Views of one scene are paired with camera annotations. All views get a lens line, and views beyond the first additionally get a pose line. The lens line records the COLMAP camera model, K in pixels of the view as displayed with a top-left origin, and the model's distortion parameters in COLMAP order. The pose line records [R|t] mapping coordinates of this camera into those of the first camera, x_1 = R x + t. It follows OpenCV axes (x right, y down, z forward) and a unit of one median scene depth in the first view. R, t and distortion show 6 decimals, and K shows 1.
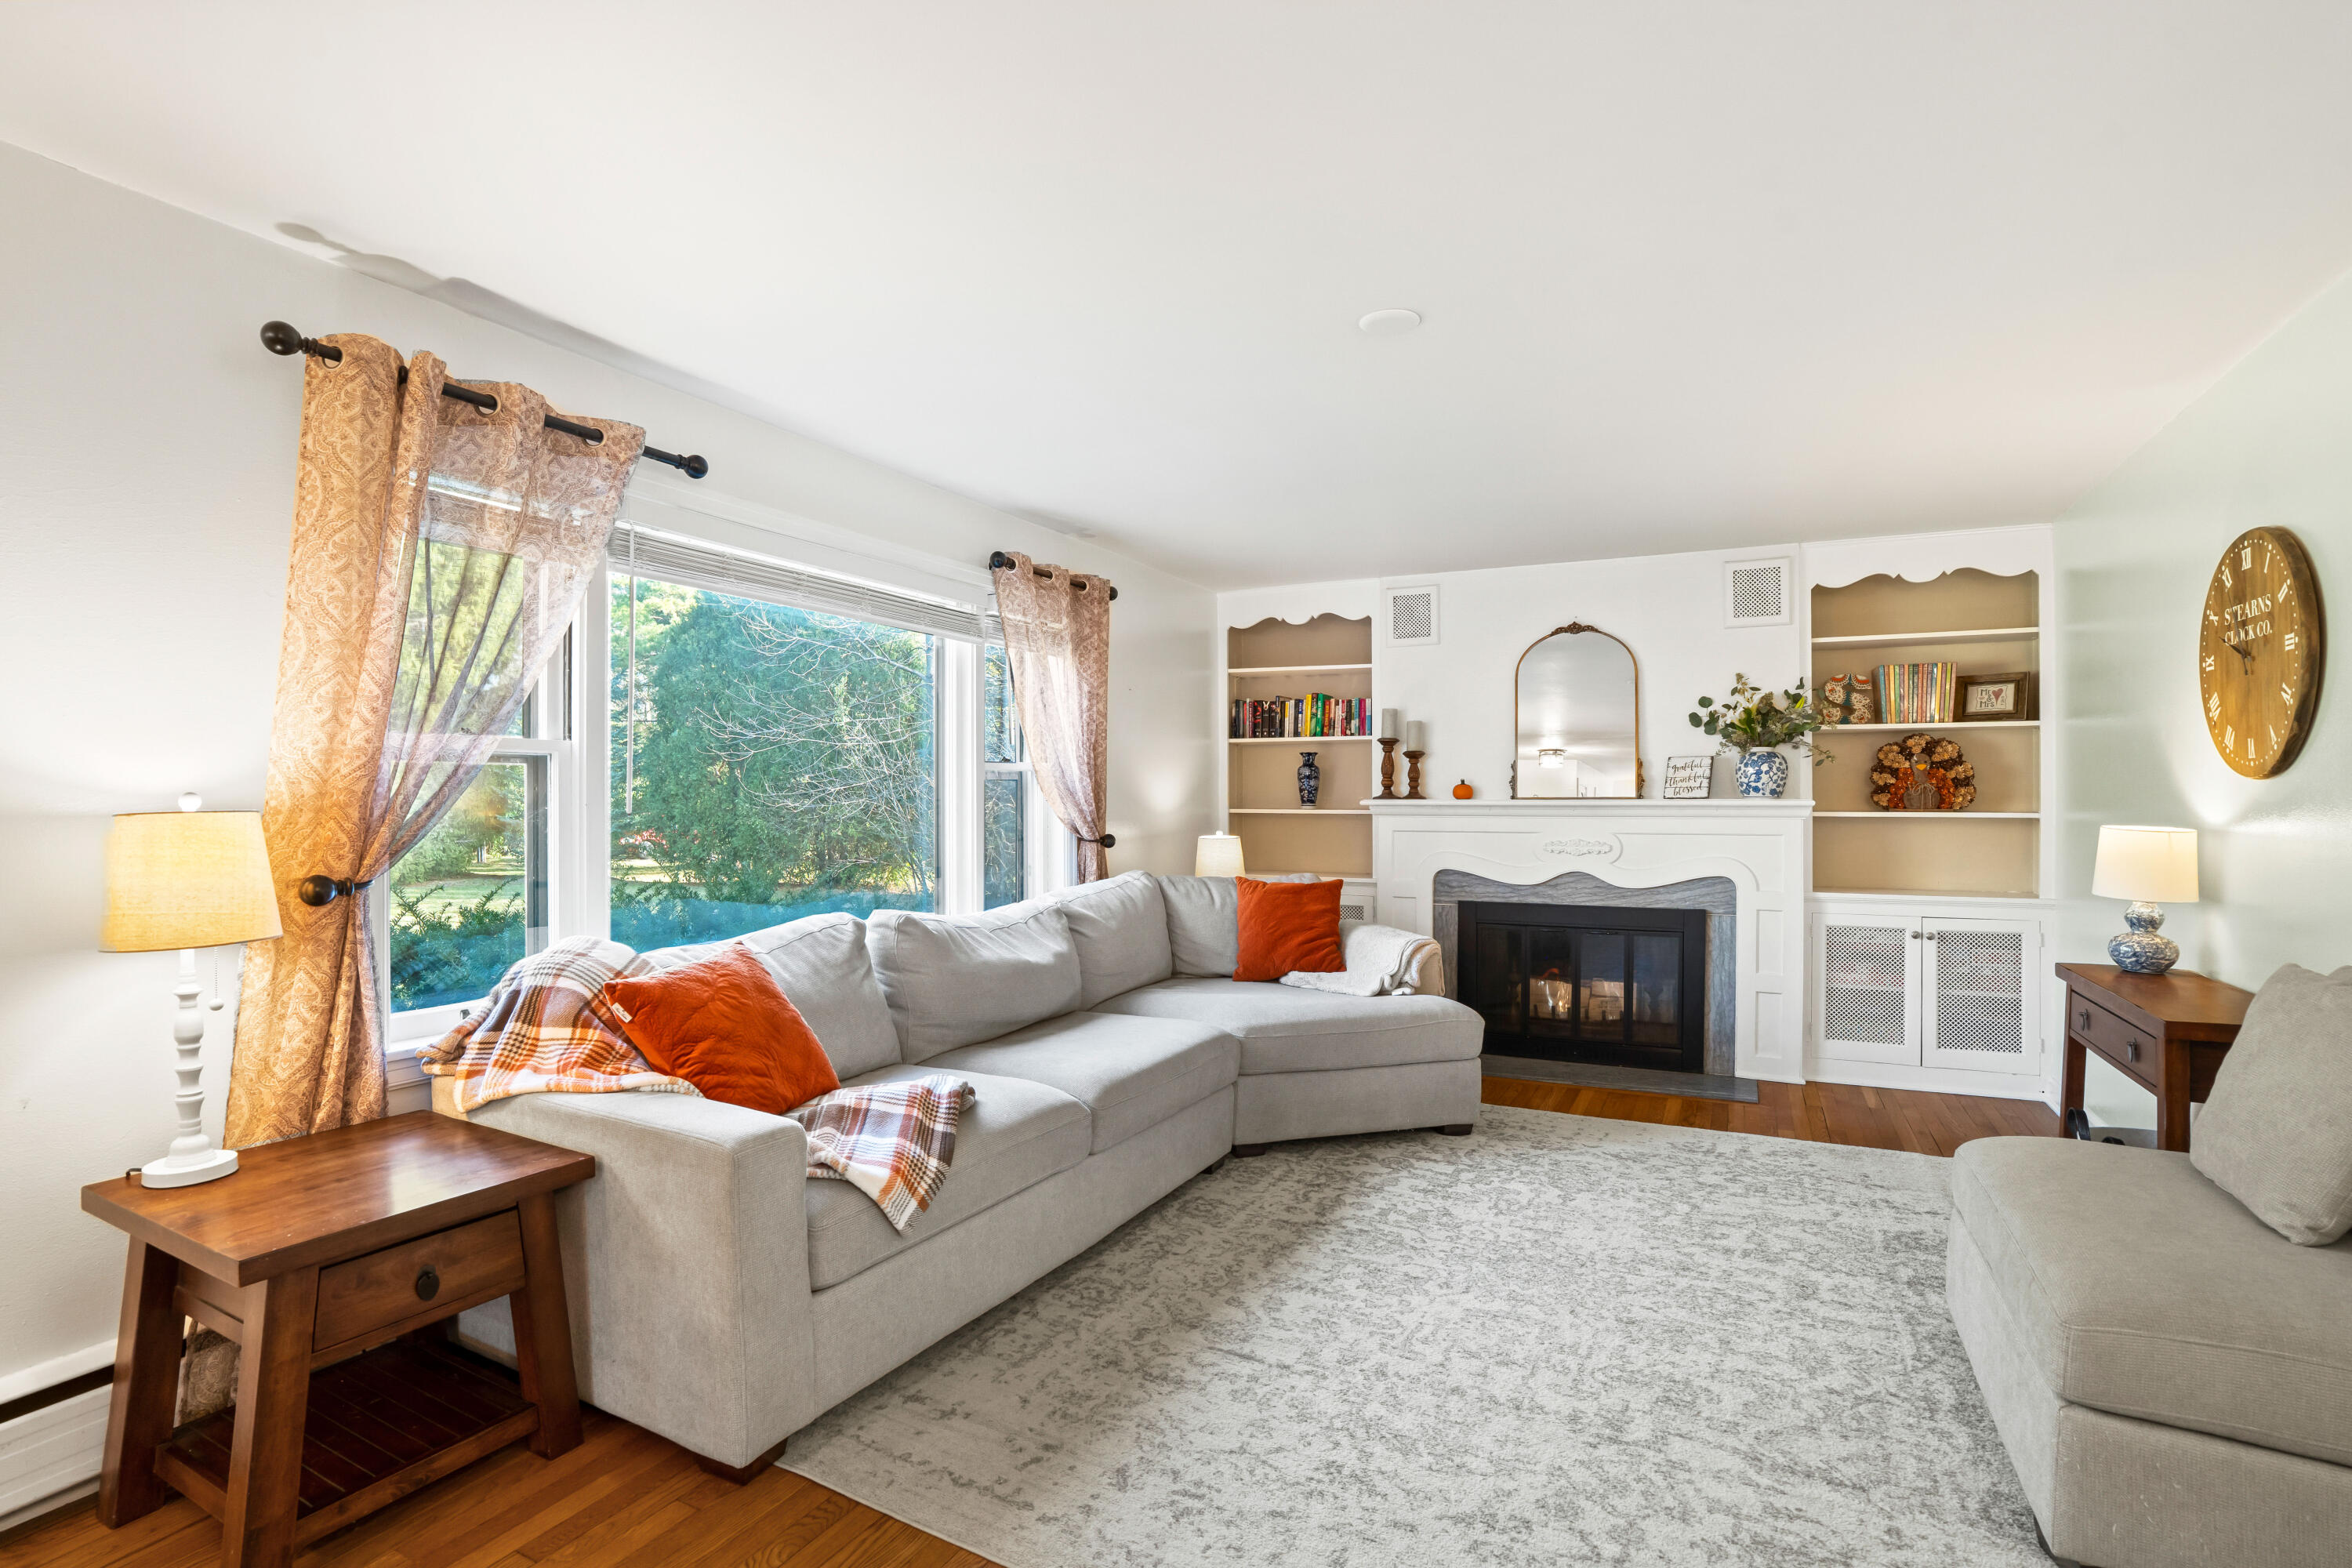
lens RADIAL K [[1122.3, 0, 1170.7], [0, 1122.3, 792.9], [0, 0, 1]] dist [-0.068895, 0.027237]
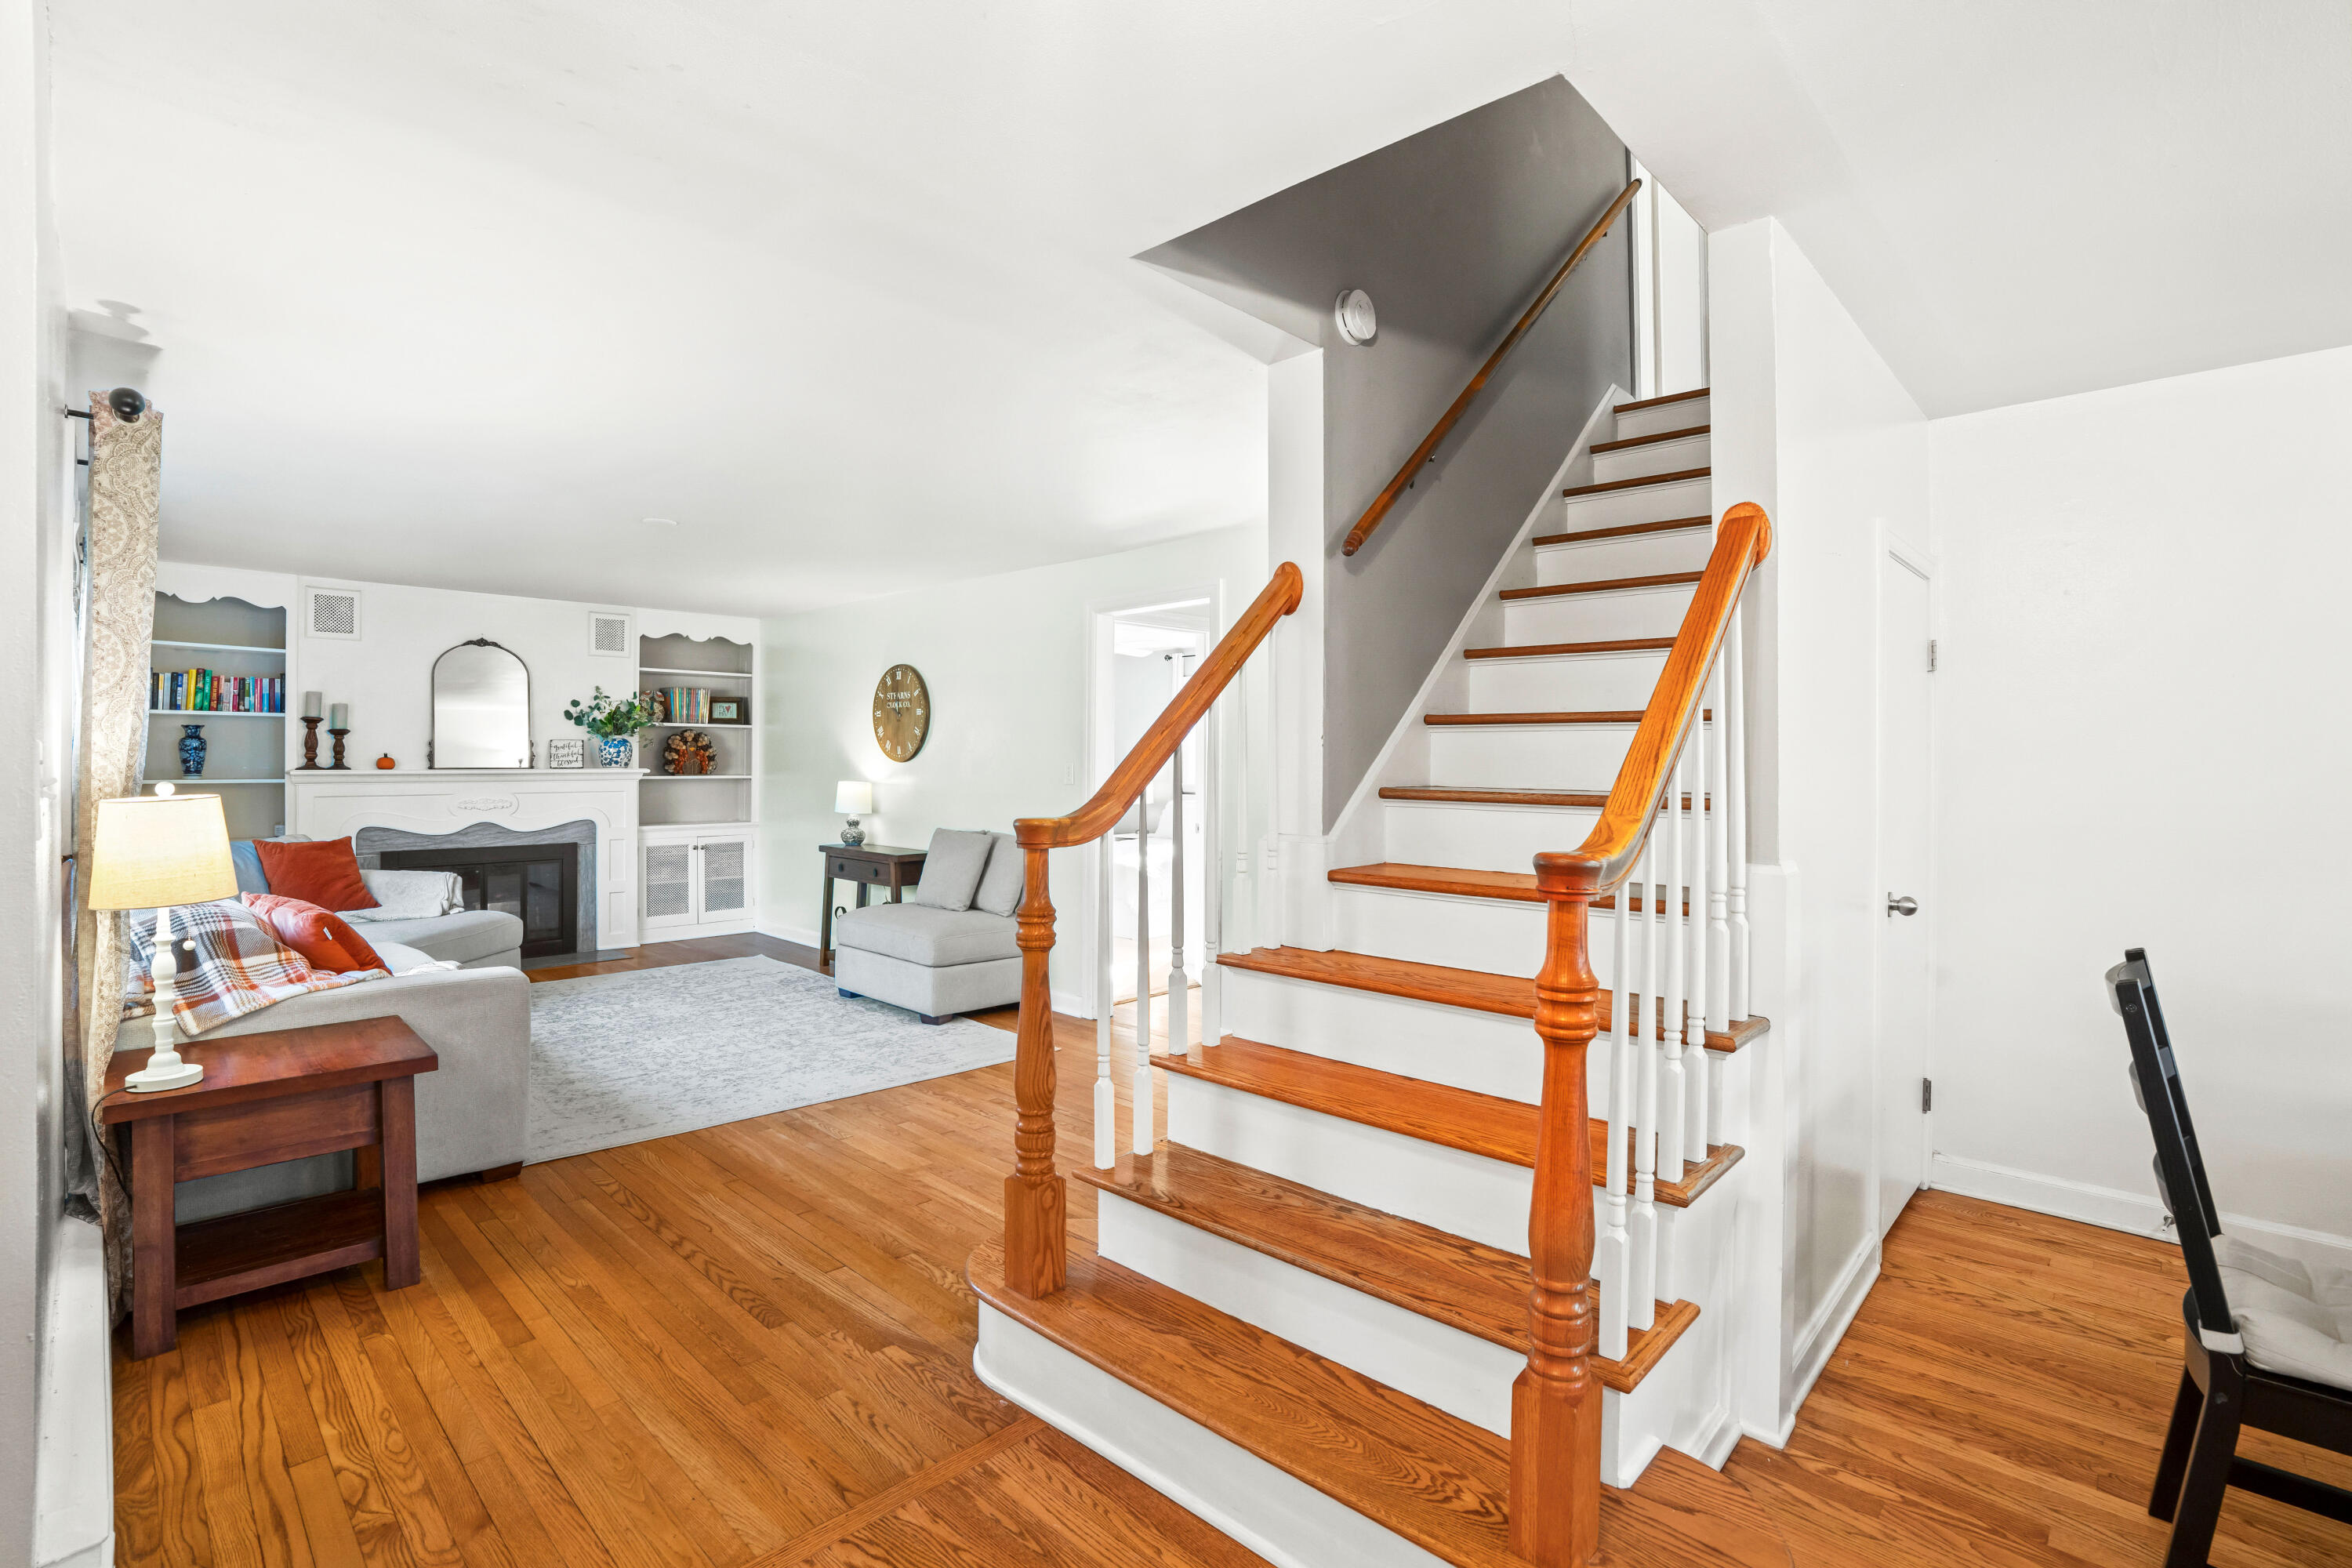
lens RADIAL K [[1085.9, 0, 1174.7], [0, 1085.9, 756.1], [0, 0, 1]] dist [-0.002435, -0.000222]
pose [[0.284640, 0.004568, 0.958624, -0.705000], [-0.007947, 0.999966, -0.002406, -0.014540], [-0.958602, -0.006934, 0.284666, -0.197296]]
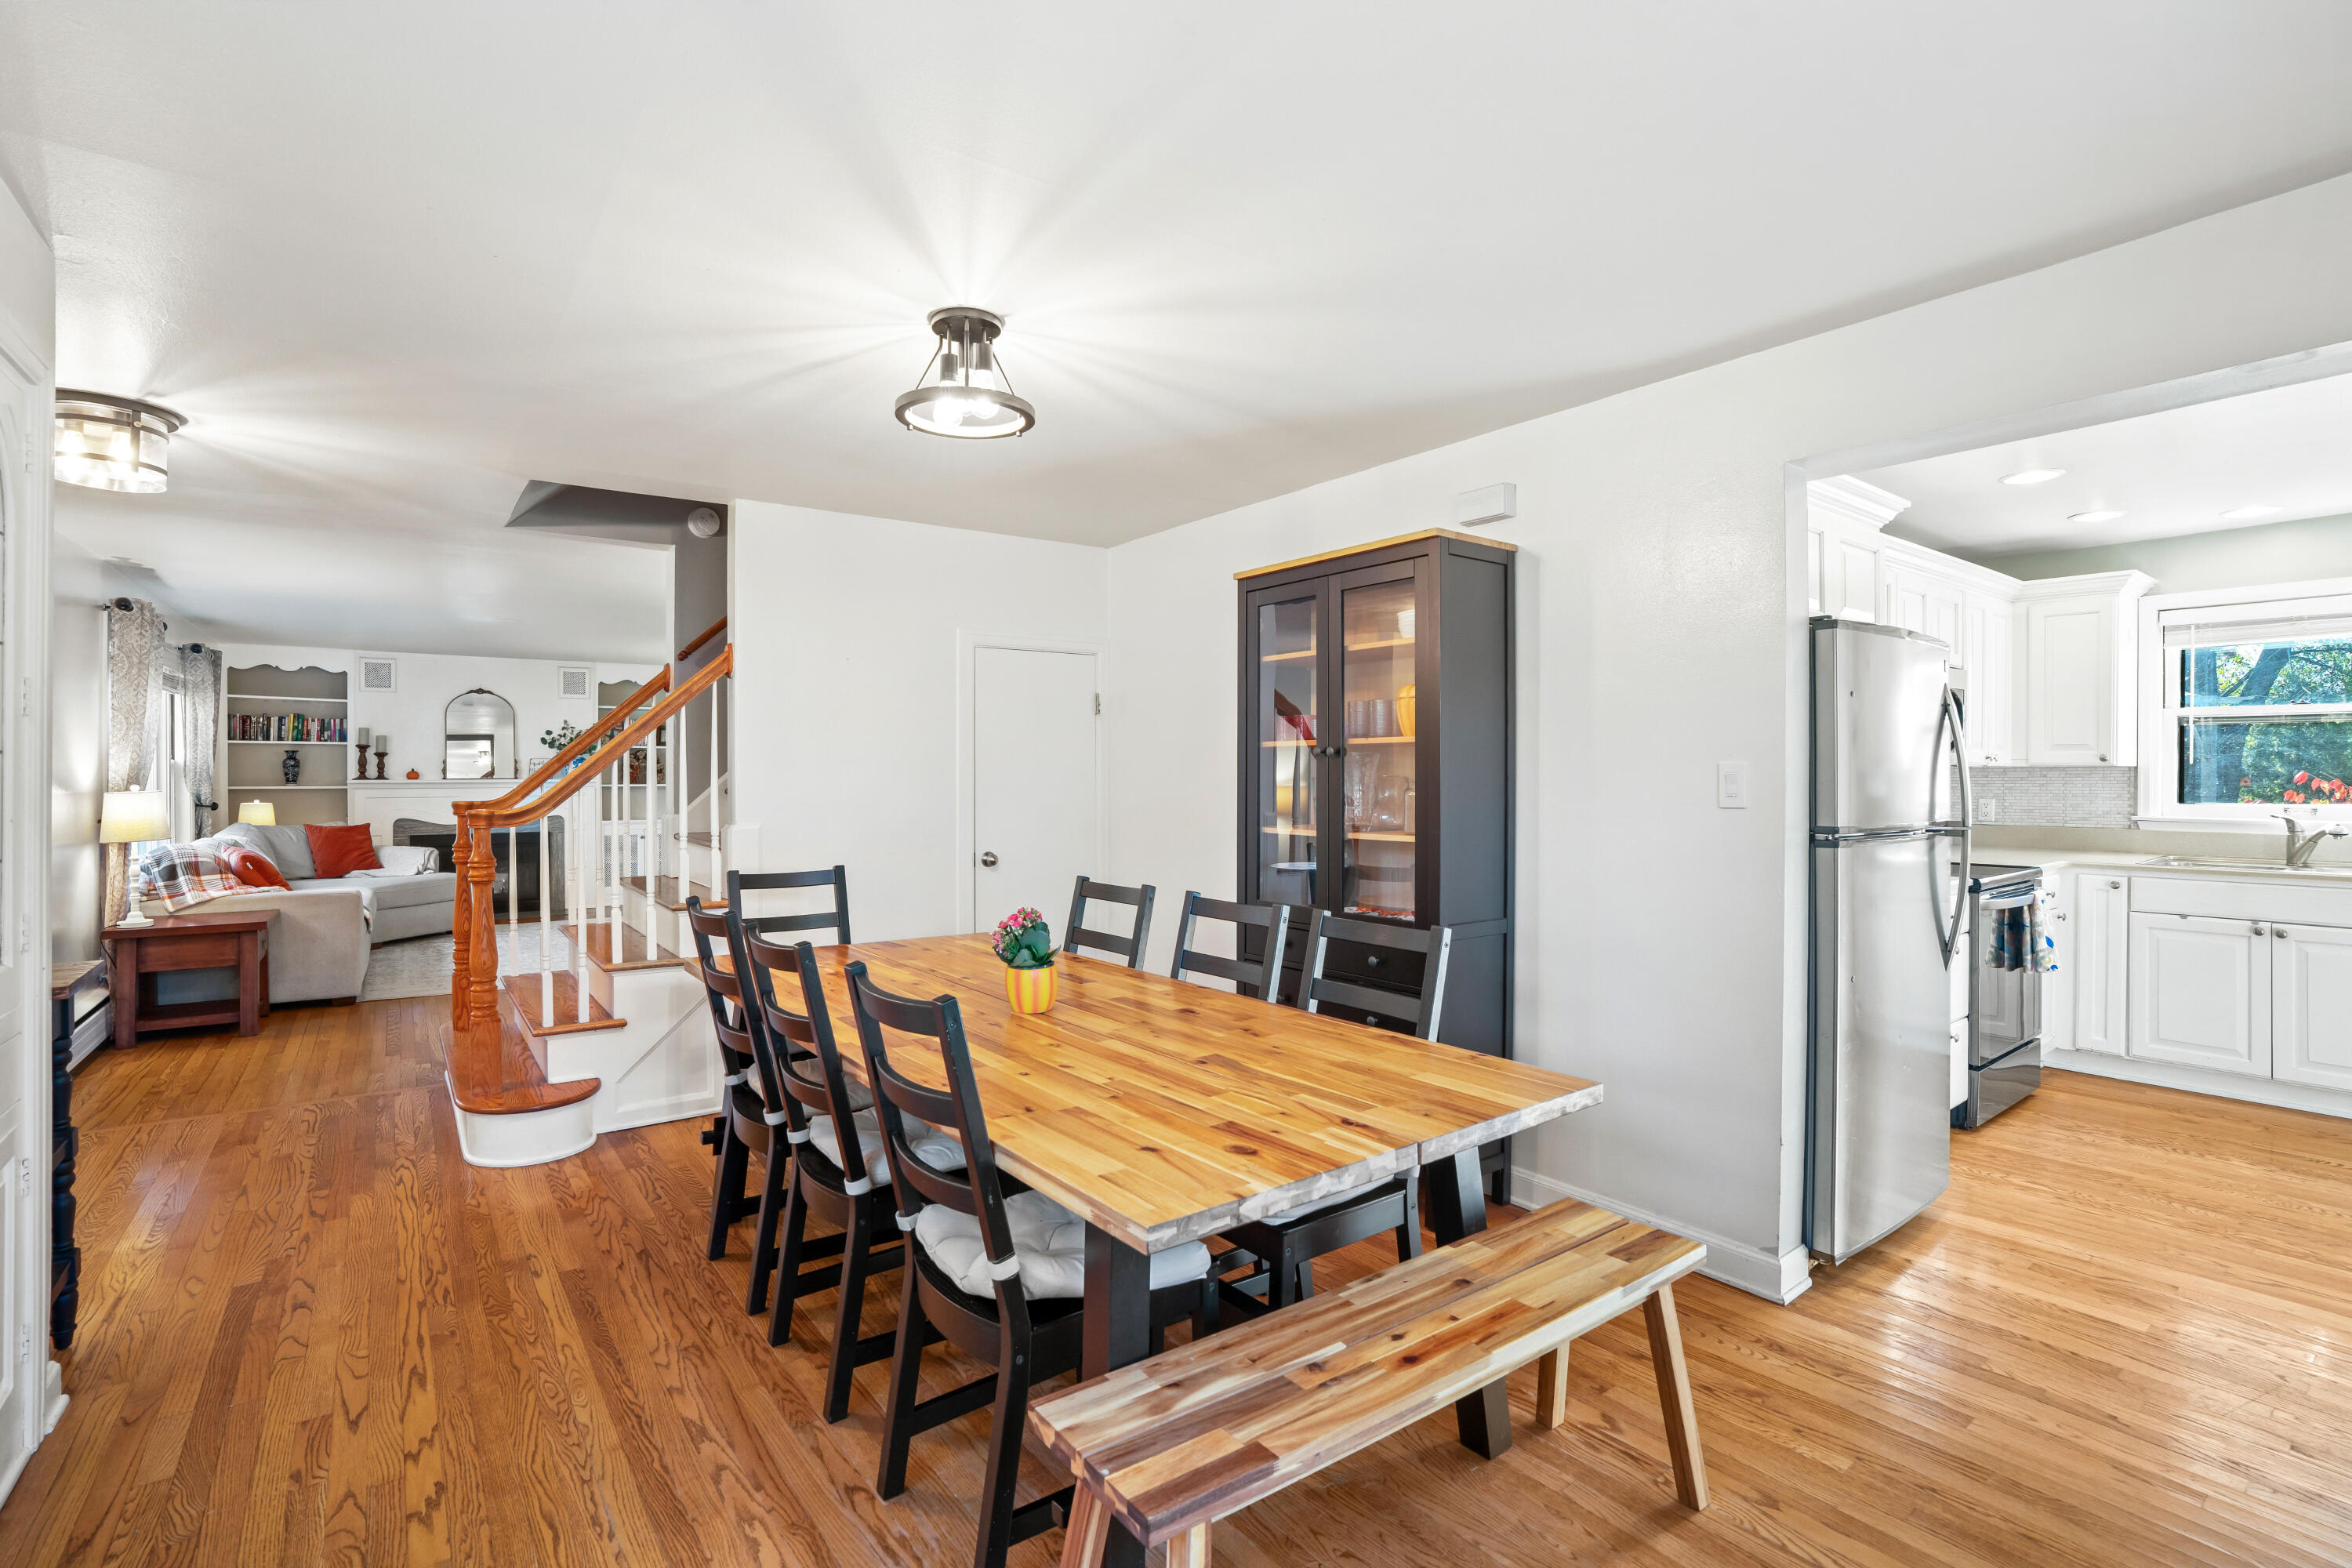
lens RADIAL K [[1097.8, 0, 1176.0], [0, 1097.8, 784.0], [0, 0, 1]] dist [-0.030378, 0.015439]
pose [[0.441904, -0.009303, 0.897014, -0.857110], [-0.006871, 0.999882, 0.013754, -0.022039], [-0.897036, -0.012241, 0.441787, -0.994290]]
